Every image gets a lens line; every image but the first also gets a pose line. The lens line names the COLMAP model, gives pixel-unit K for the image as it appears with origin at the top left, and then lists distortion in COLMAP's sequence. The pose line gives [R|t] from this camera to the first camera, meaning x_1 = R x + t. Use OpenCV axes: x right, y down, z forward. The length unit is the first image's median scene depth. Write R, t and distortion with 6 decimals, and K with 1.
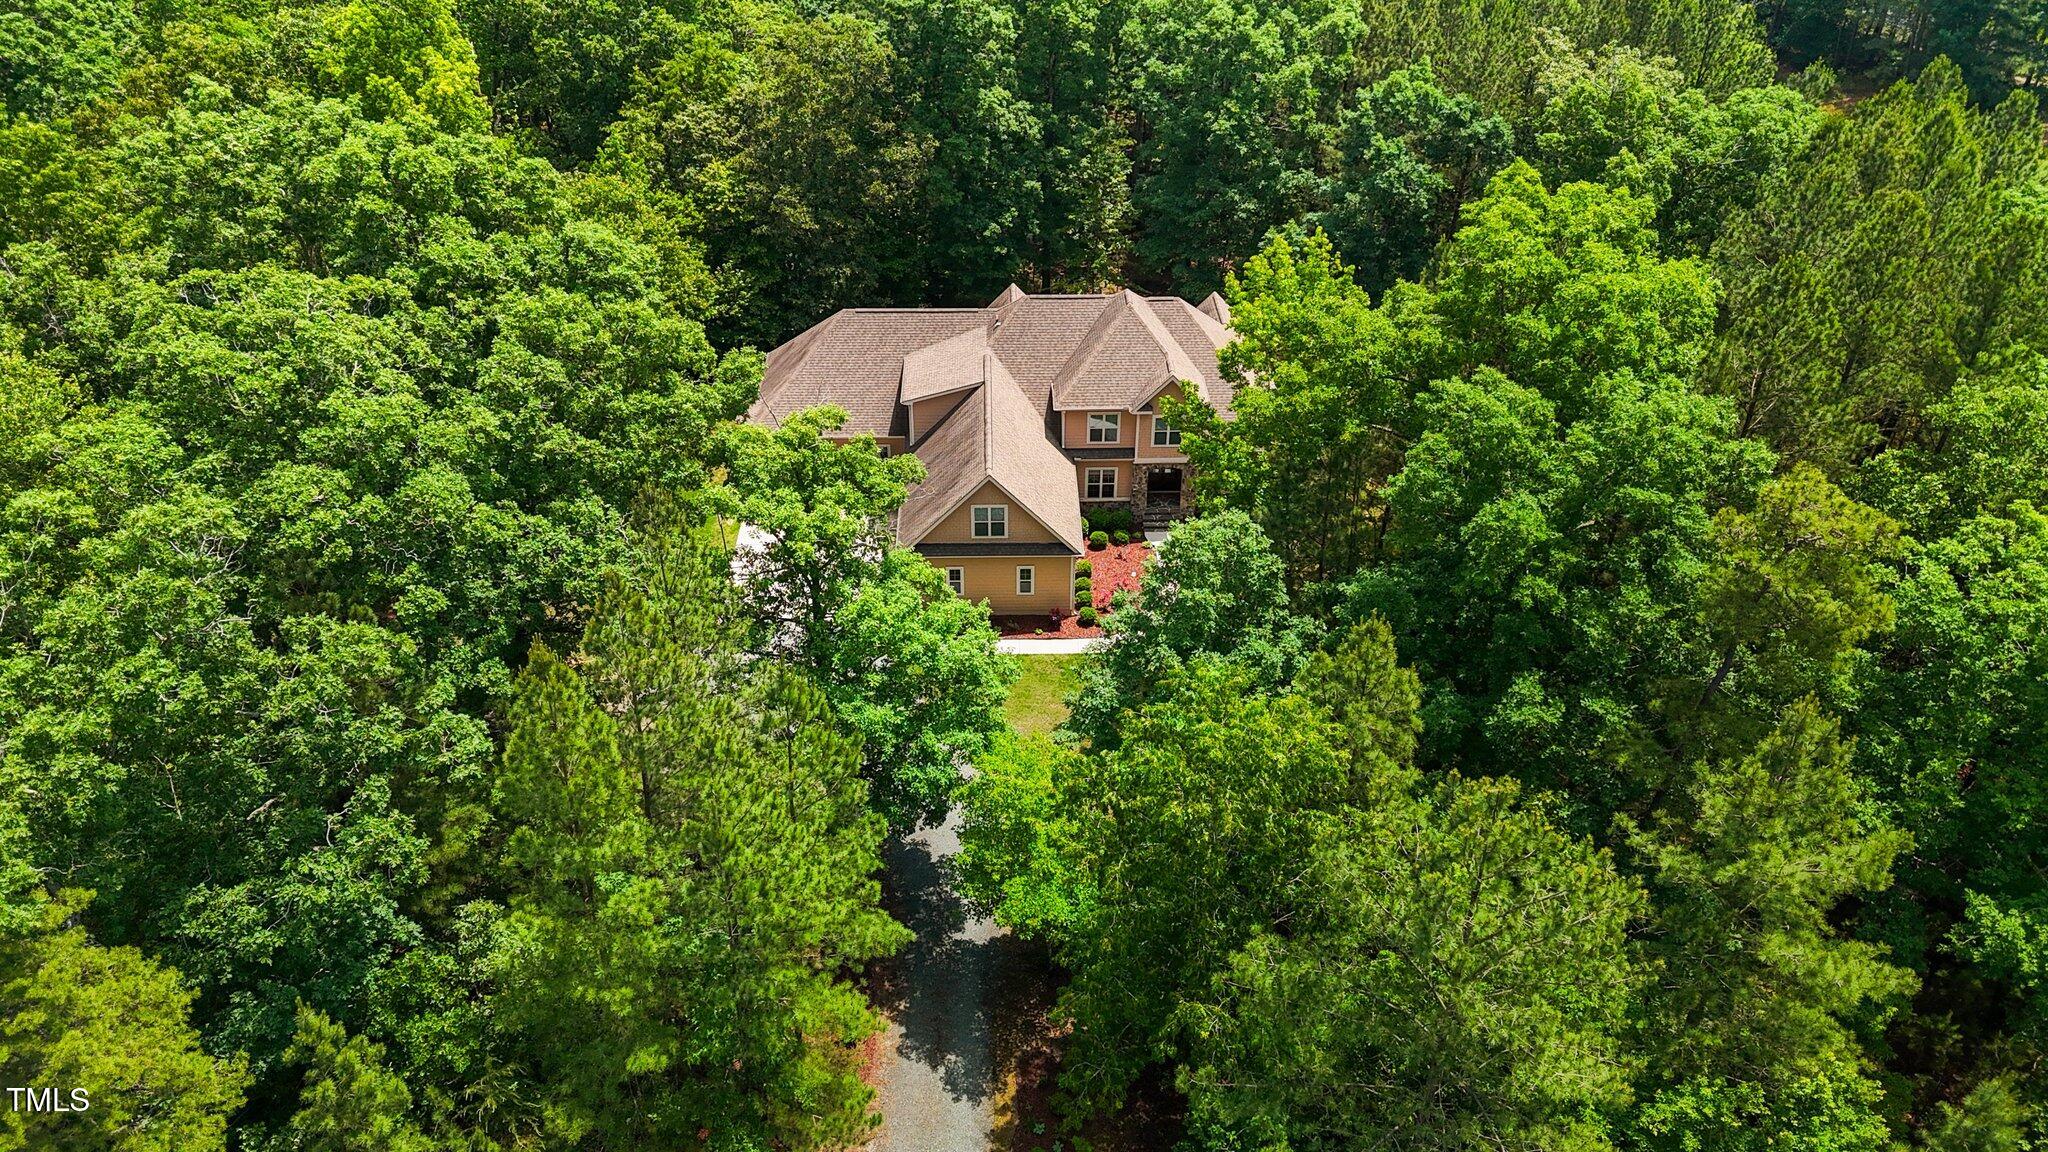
lens RADIAL K [[1517.2, 0, 1018.0], [0, 1517.2, 575.7], [0, 0, 1]] dist [0.157726, -0.317063]
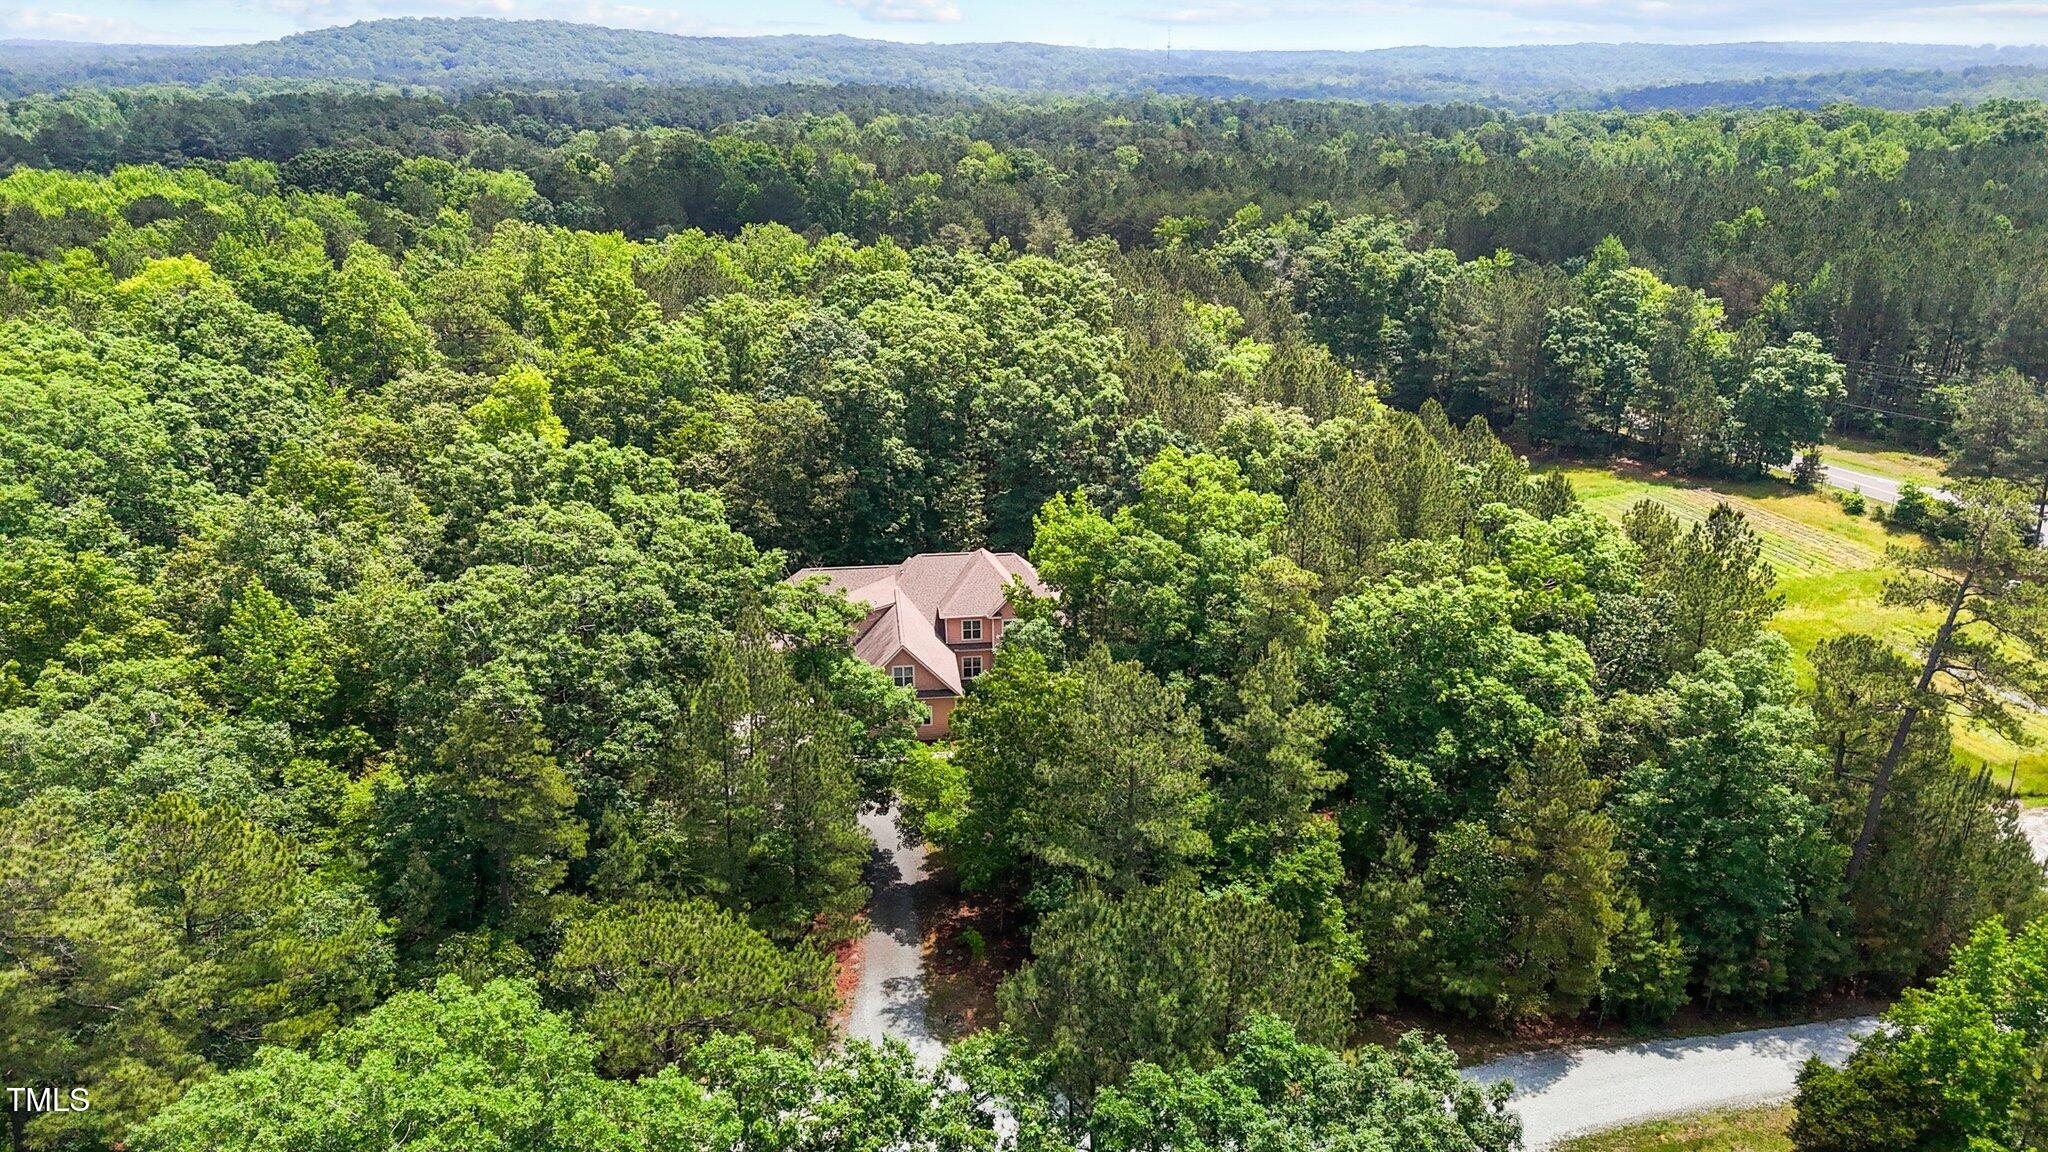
lens RADIAL K [[1517.2, 0, 1018.0], [0, 1517.2, 575.7], [0, 0, 1]] dist [0.157726, -0.317063]
pose [[0.995866, -0.036555, 0.083158, -0.025471], [0.056097, 0.967522, -0.246482, 0.244042], [-0.071447, 0.250128, 0.965573, -0.554674]]
